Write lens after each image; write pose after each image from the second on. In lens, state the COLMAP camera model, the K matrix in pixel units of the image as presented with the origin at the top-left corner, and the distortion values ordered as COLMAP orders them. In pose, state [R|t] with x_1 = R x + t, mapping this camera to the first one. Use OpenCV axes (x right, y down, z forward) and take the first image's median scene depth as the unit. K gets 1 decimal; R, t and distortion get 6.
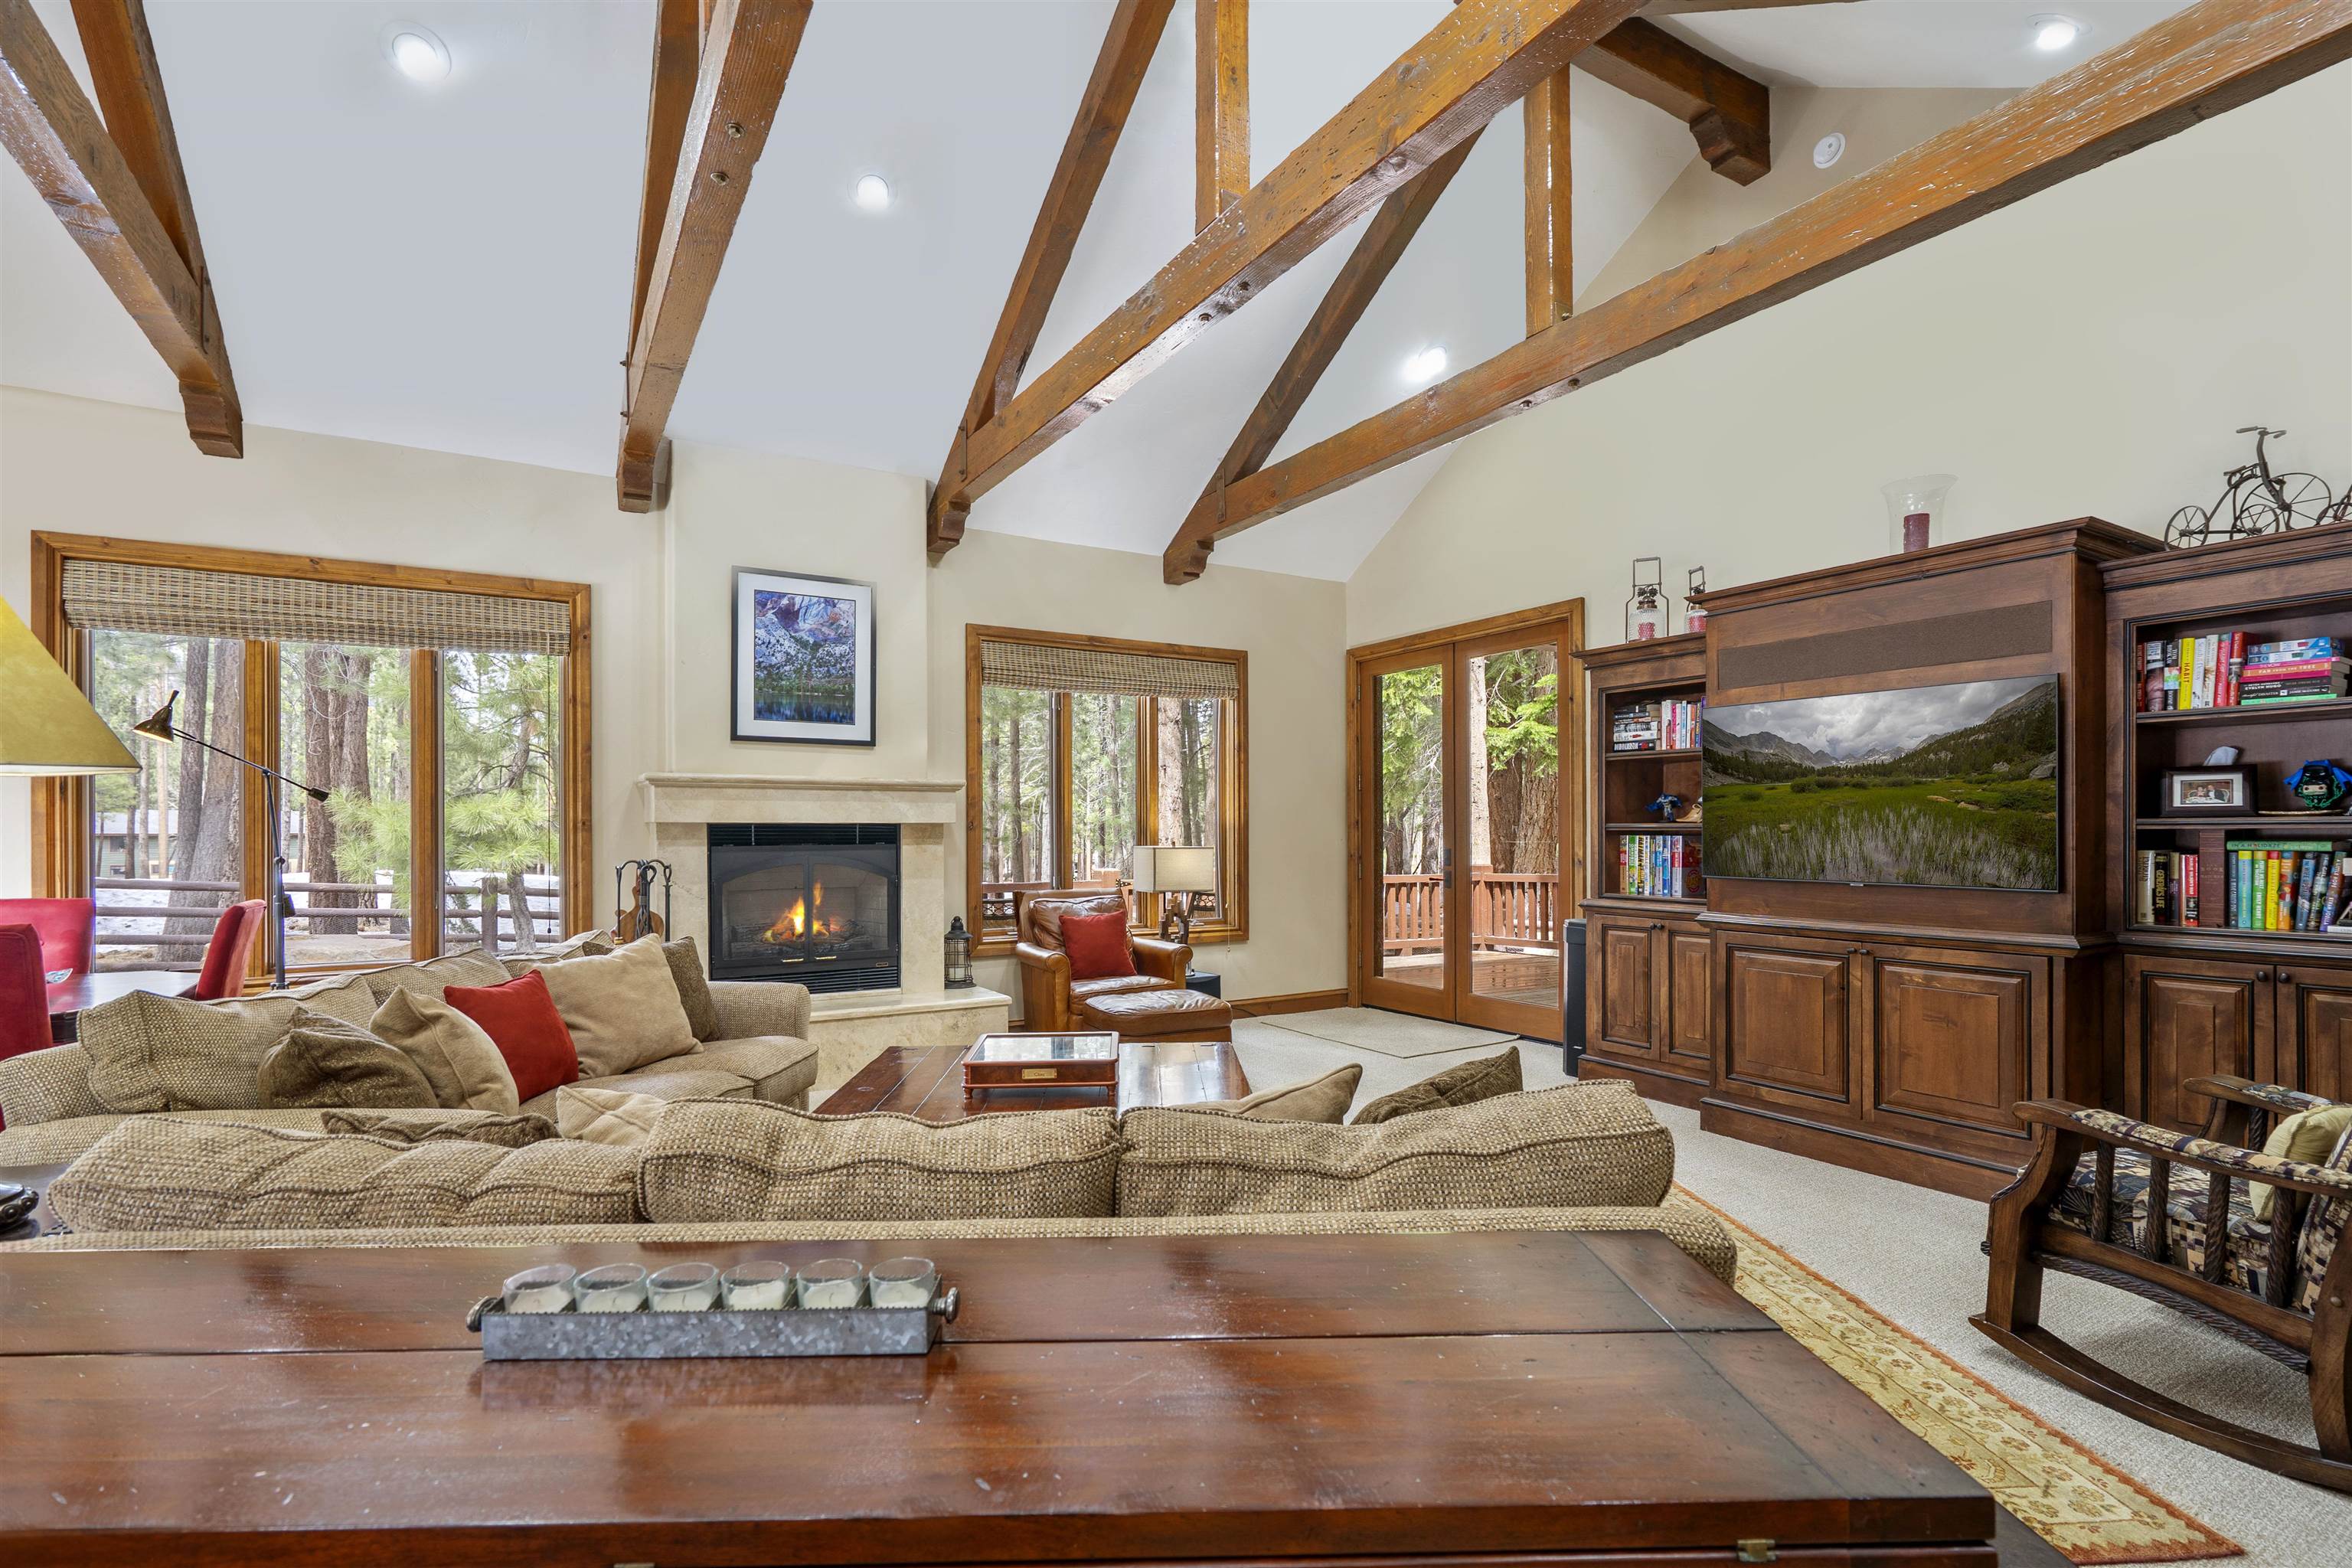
lens RADIAL K [[1139.0, 0, 1221.6], [0, 1139.0, 832.6], [0, 0, 1]] dist [0.000473, -0.000124]
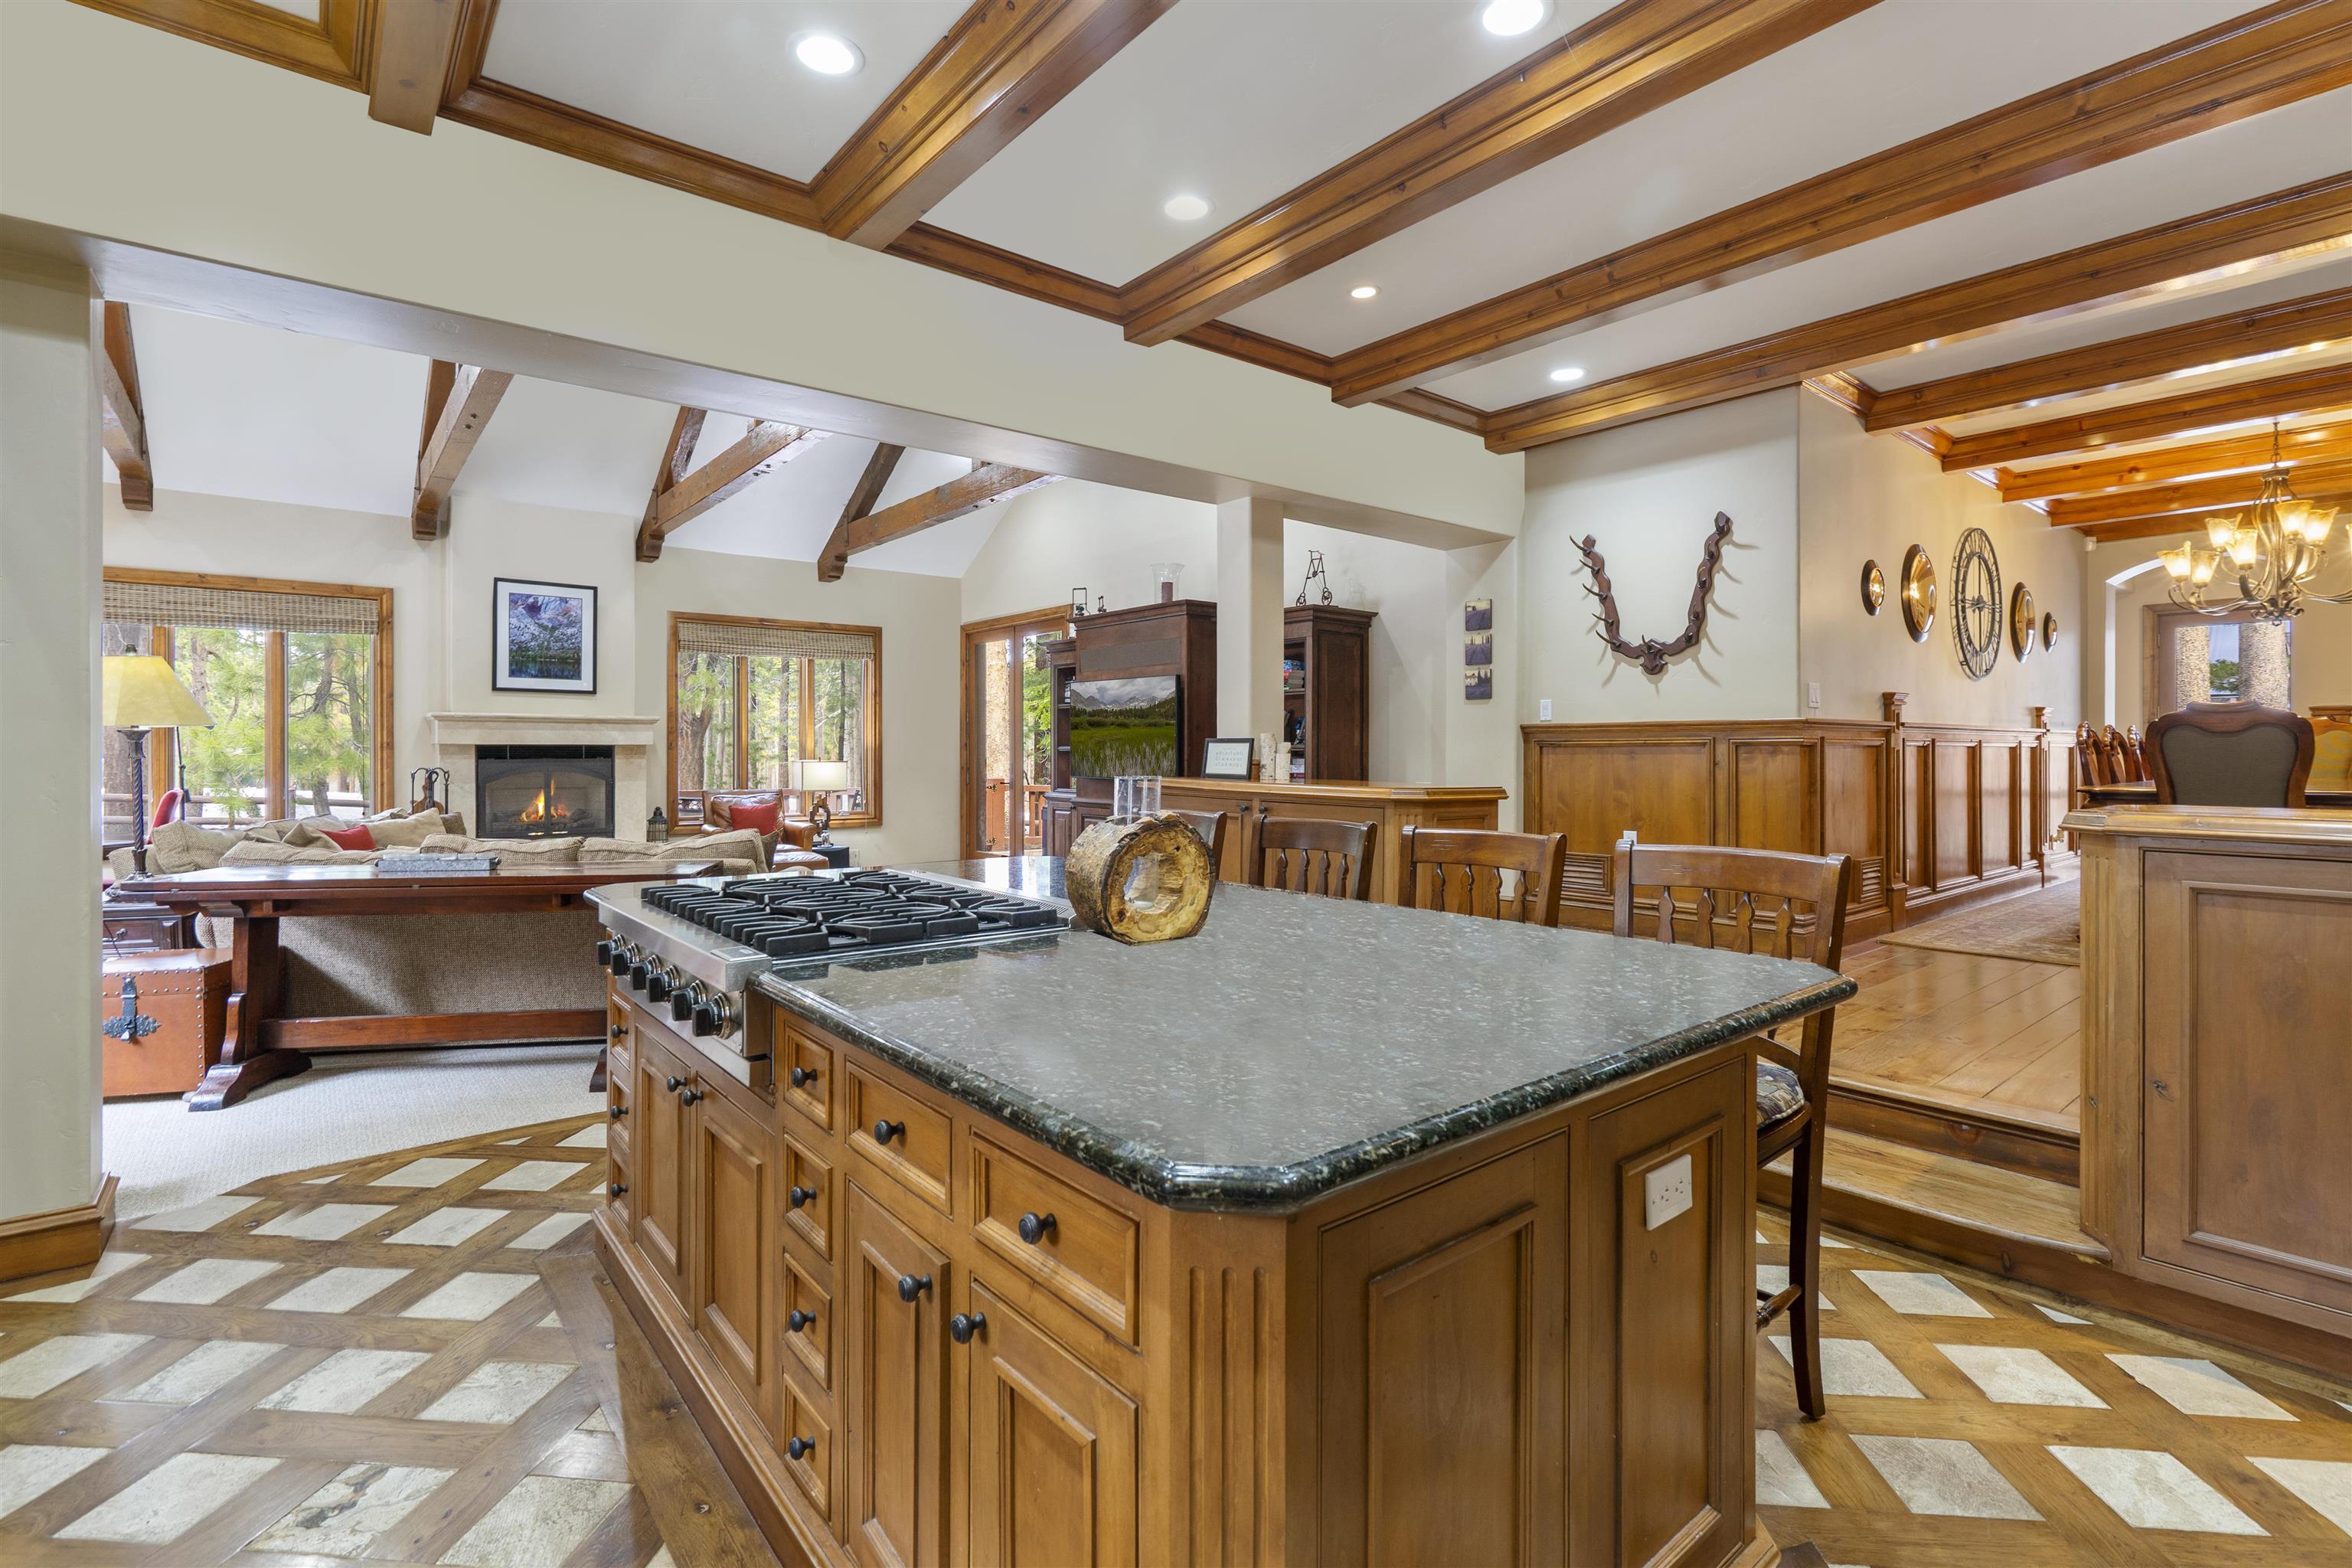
lens RADIAL K [[1067.7, 0, 1180.0], [0, 1067.7, 753.5], [0, 0, 1]] dist [-0.000428, -0.000082]
pose [[0.990550, 0.002499, 0.137127, 0.289176], [-0.002608, 0.999996, 0.000621, 0.000581], [-0.137125, -0.000973, 0.990553, -0.550532]]
